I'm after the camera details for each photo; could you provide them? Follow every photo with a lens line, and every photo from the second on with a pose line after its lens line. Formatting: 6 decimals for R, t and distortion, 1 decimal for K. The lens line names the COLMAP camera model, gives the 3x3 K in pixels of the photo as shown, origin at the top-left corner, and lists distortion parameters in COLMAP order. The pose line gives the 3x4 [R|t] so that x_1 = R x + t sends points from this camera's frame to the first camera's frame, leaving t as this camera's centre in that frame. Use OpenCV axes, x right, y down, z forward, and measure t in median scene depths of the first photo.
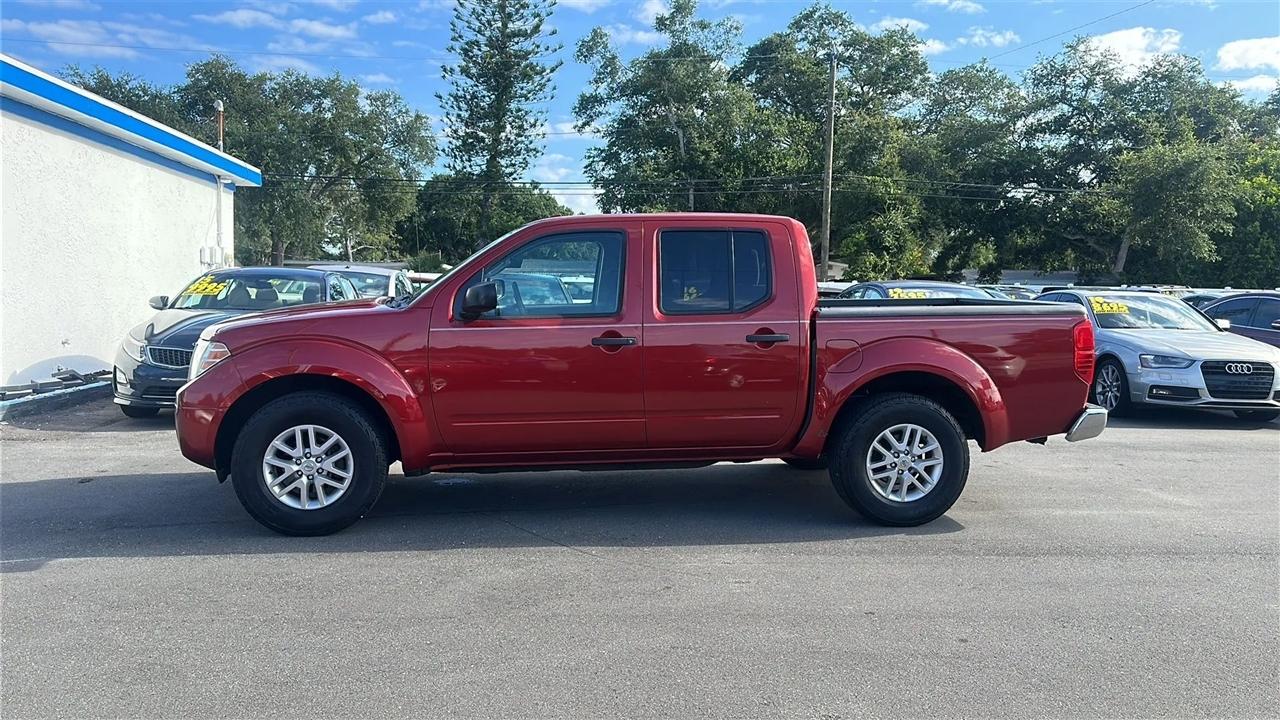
lens RADIAL K [[981.3, 0, 640.0], [0, 981.3, 360.0], [0, 0, 1]] dist [0.123606, -0.194239]
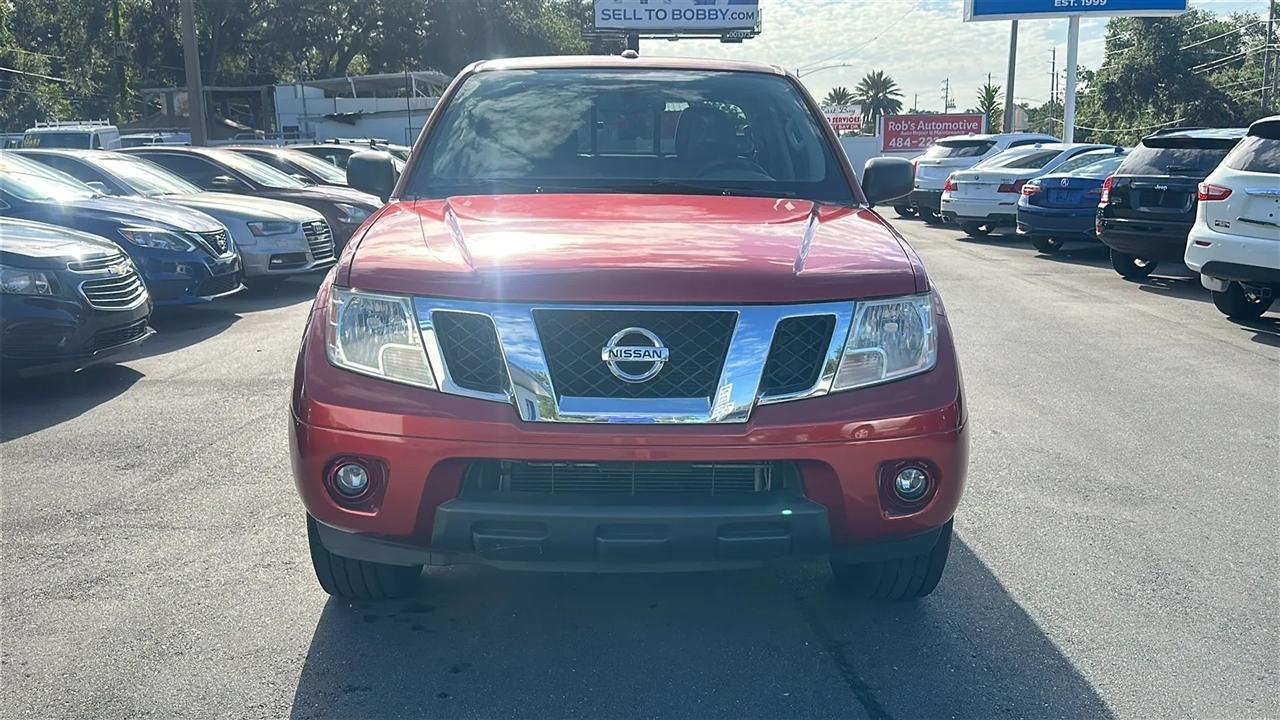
lens RADIAL K [[1149.2, 0, 640.0], [0, 1149.2, 360.0], [0, 0, 1]] dist [0.189577, -0.382434]
pose [[0.114010, -0.194822, 0.974190, -0.121937], [0.079782, 0.979212, 0.186490, -0.012631], [-0.990271, 0.056461, 0.127183, 0.126631]]
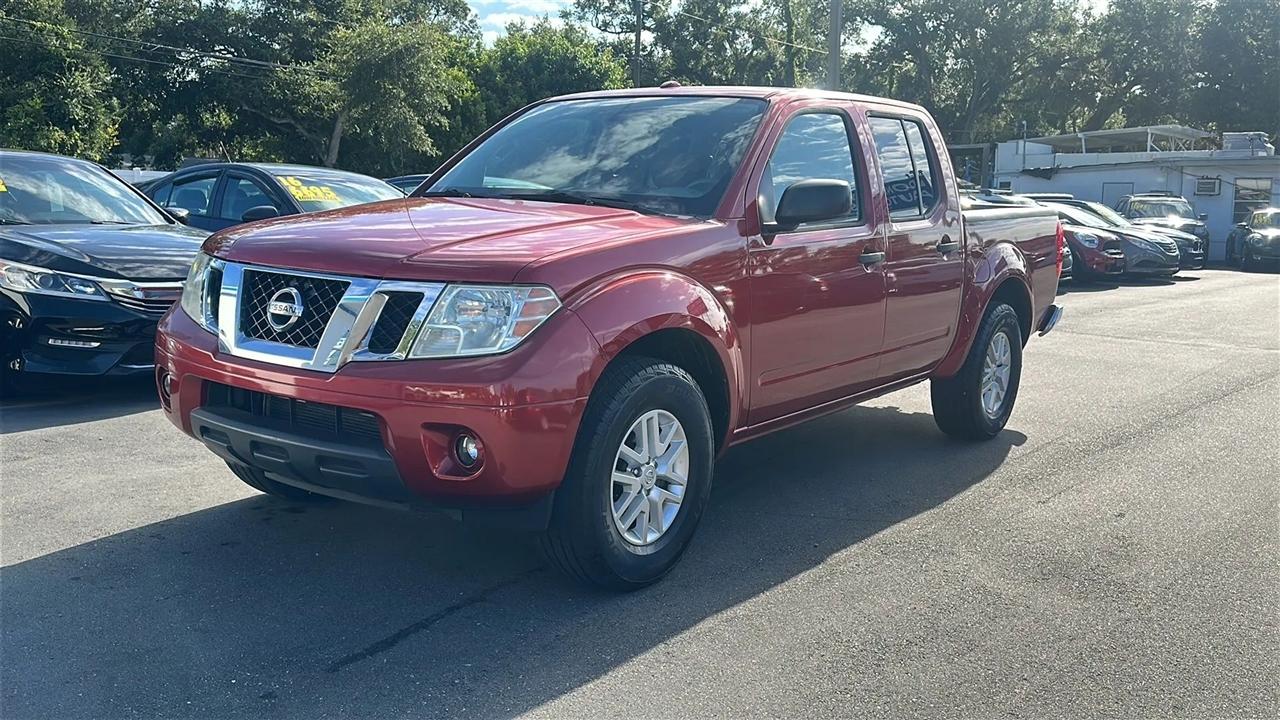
lens RADIAL K [[1149.2, 0, 640.0], [0, 1149.2, 360.0], [0, 0, 1]] dist [0.189577, -0.382434]
pose [[0.690963, -0.098270, 0.716179, -0.100703], [0.038816, 0.994331, 0.098987, -0.004461], [-0.721847, -0.040597, 0.690861, 0.059828]]
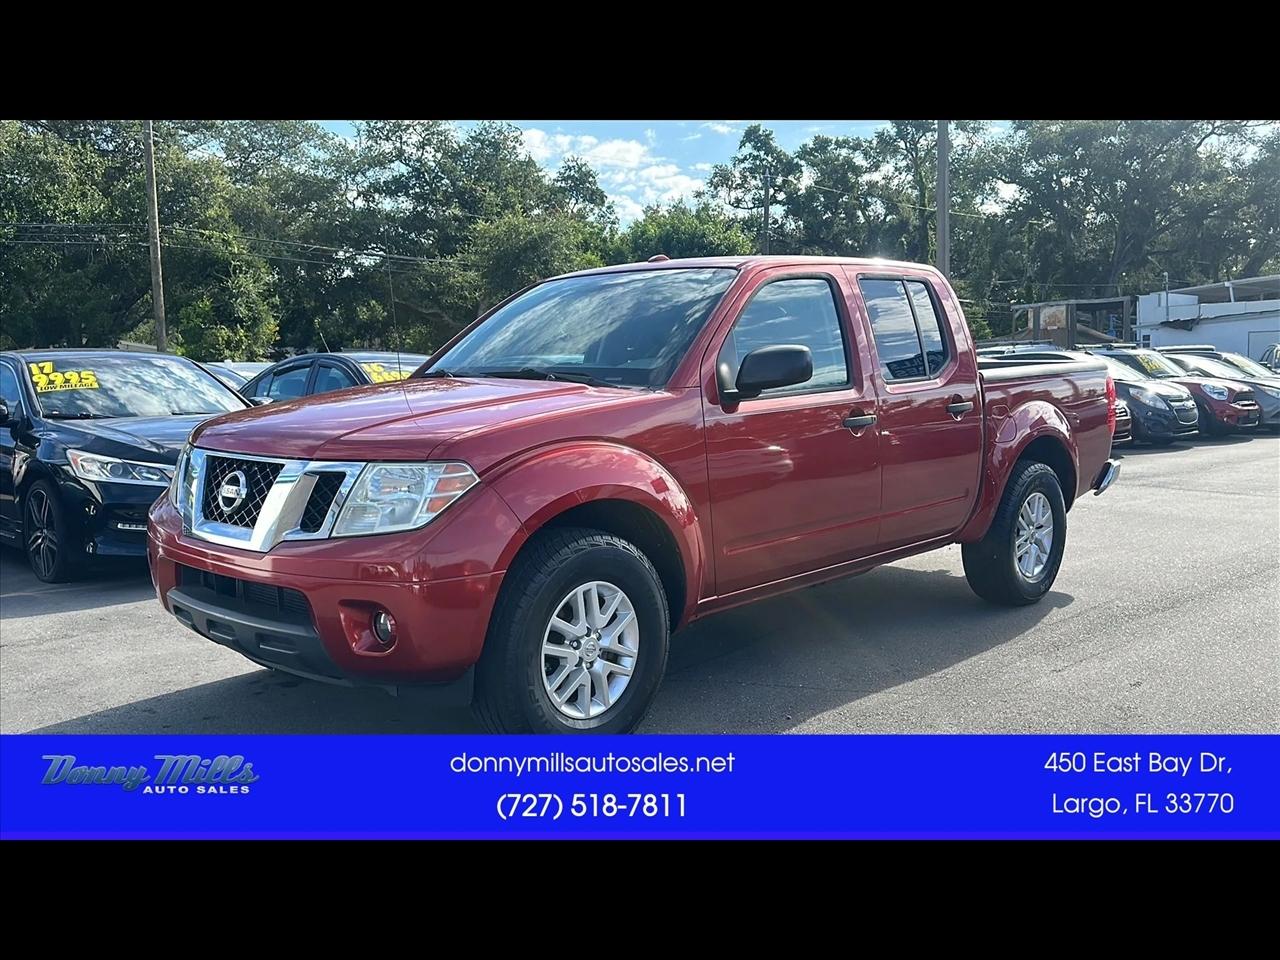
lens RADIAL K [[1128.4, 0, 640.0], [0, 1128.4, 480.0], [0, 0, 1]] dist [0.181277, -0.357229]
pose [[0.776412, -0.089074, 0.623899, -0.088062], [0.074558, 0.995992, 0.049414, -0.003664], [-0.625799, 0.008151, 0.779942, 0.050242]]
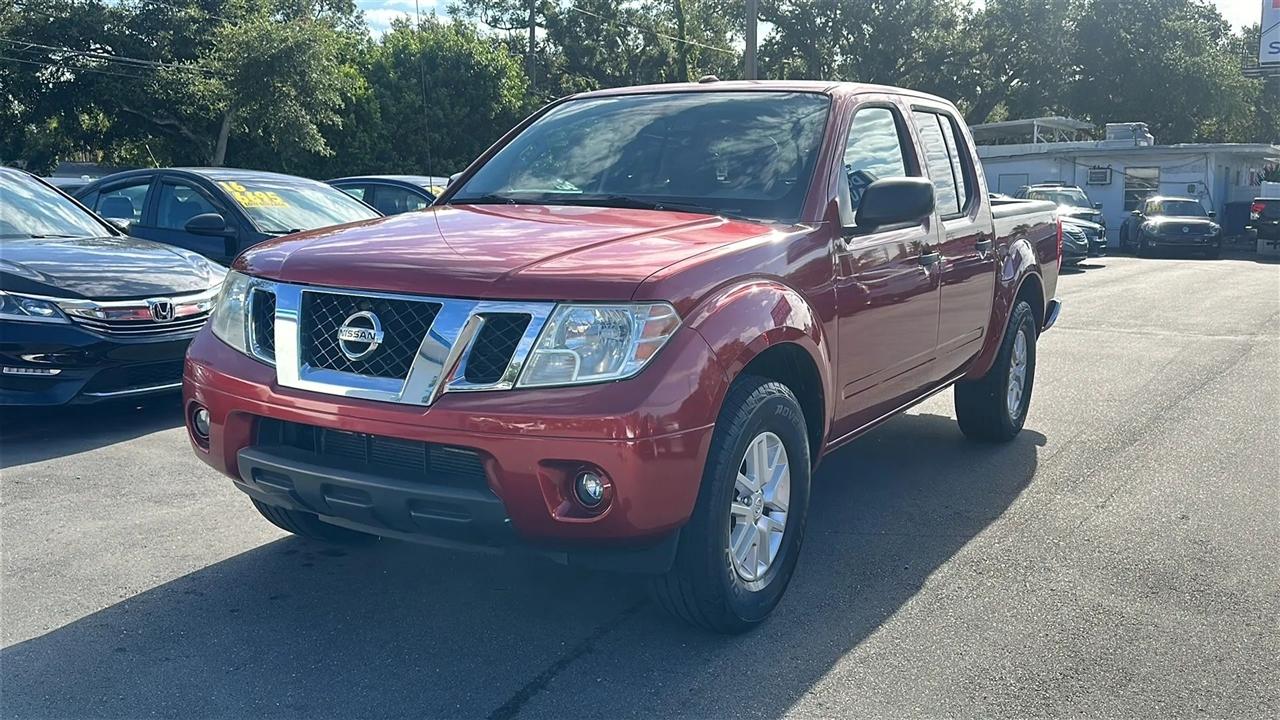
lens RADIAL K [[1149.2, 0, 640.0], [0, 1149.2, 360.0], [0, 0, 1]] dist [0.189577, -0.382434]
pose [[0.618435, -0.120149, 0.776597, -0.104782], [0.059485, 0.992565, 0.106191, -0.006033], [-0.783582, -0.019476, 0.620984, 0.075785]]
